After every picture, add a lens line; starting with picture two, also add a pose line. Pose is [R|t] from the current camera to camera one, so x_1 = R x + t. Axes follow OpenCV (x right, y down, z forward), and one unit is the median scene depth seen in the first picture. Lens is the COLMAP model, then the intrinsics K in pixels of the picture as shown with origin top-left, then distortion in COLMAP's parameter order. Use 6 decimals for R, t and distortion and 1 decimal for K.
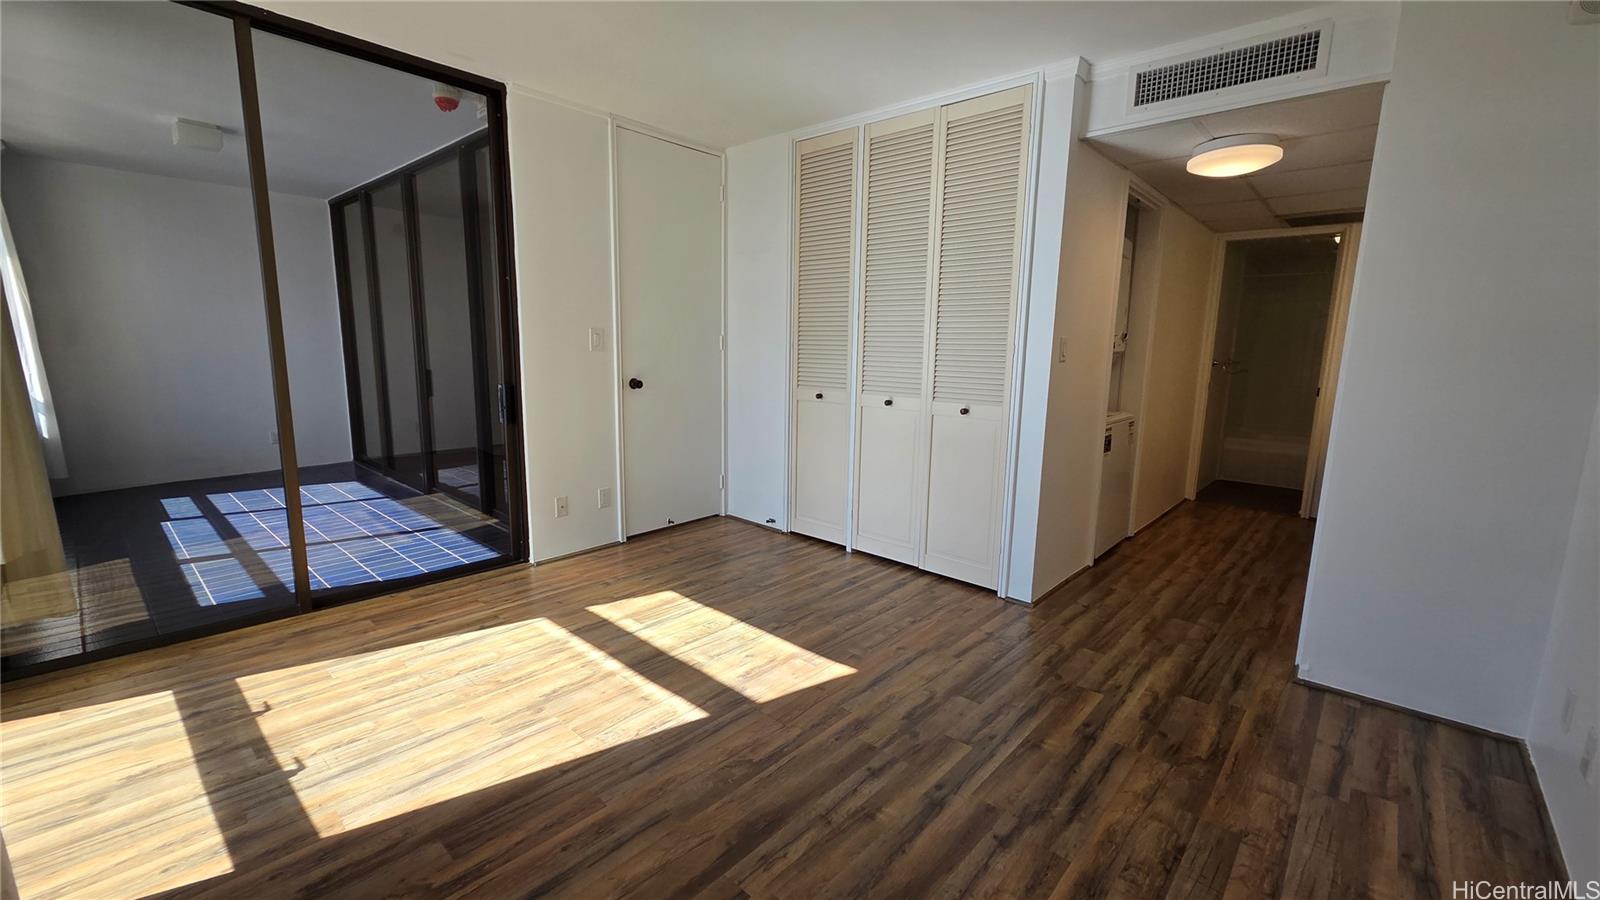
lens RADIAL K [[652.0, 0, 793.4], [0, 652.0, 438.8], [0, 0, 1]] dist [0.003741, -0.000230]
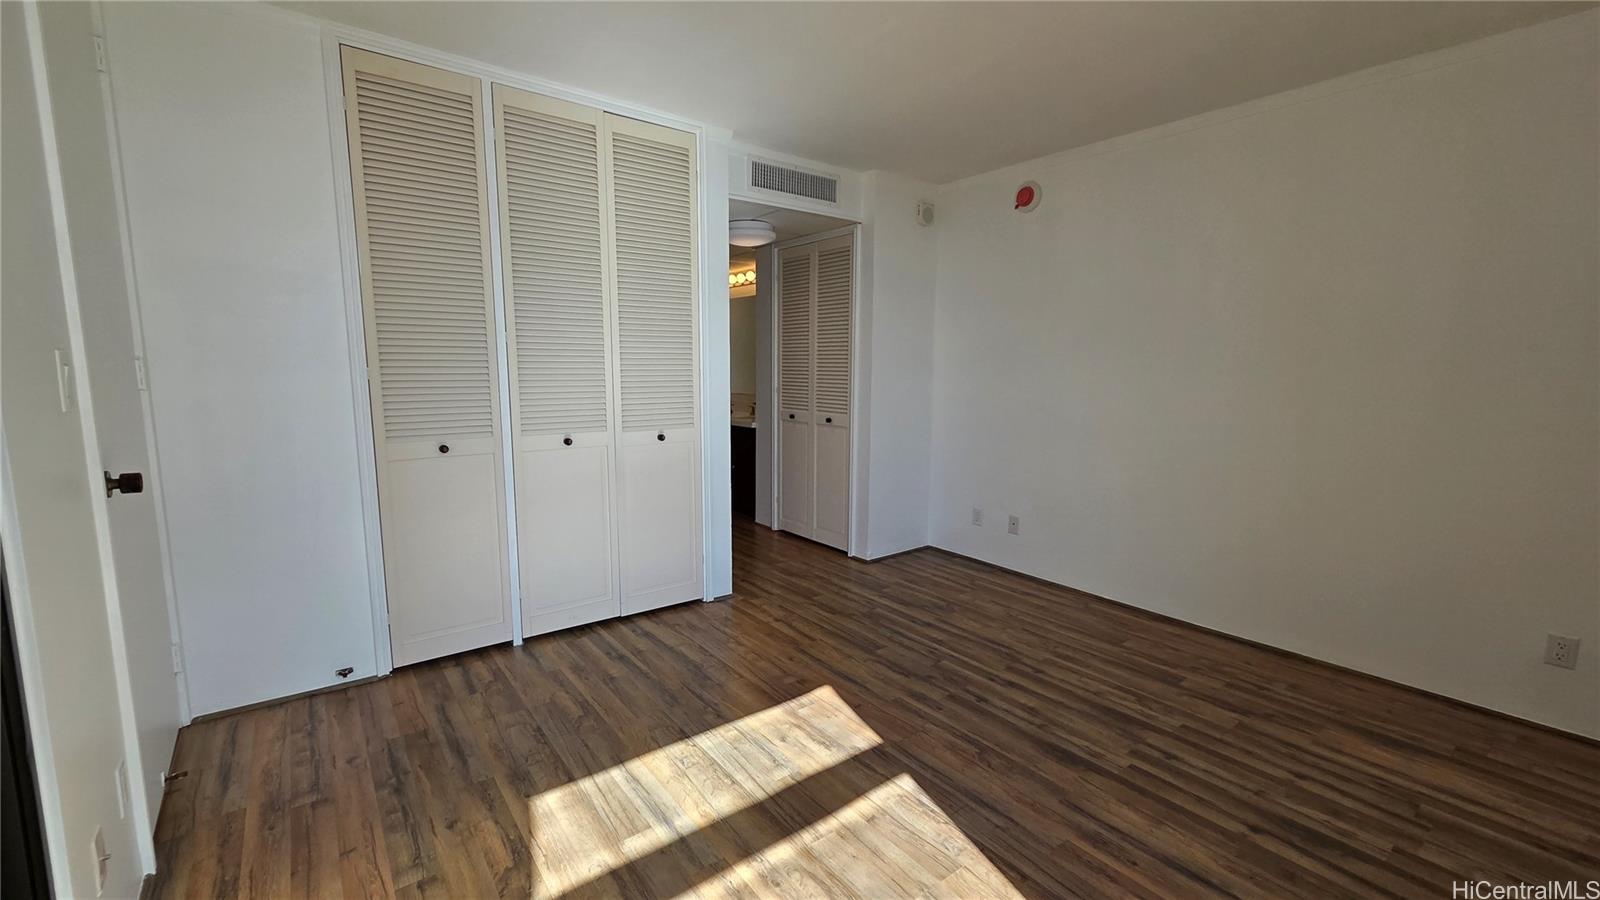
lens RADIAL K [[652.0, 0, 807.9], [0, 652.0, 442.1], [0, 0, 1]] dist [0.003741, -0.000230]
pose [[0.174495, -0.134599, 0.975415, -0.829423], [0.137764, 0.984207, 0.111168, -0.142684], [-0.974973, 0.114979, 0.190282, 0.738519]]
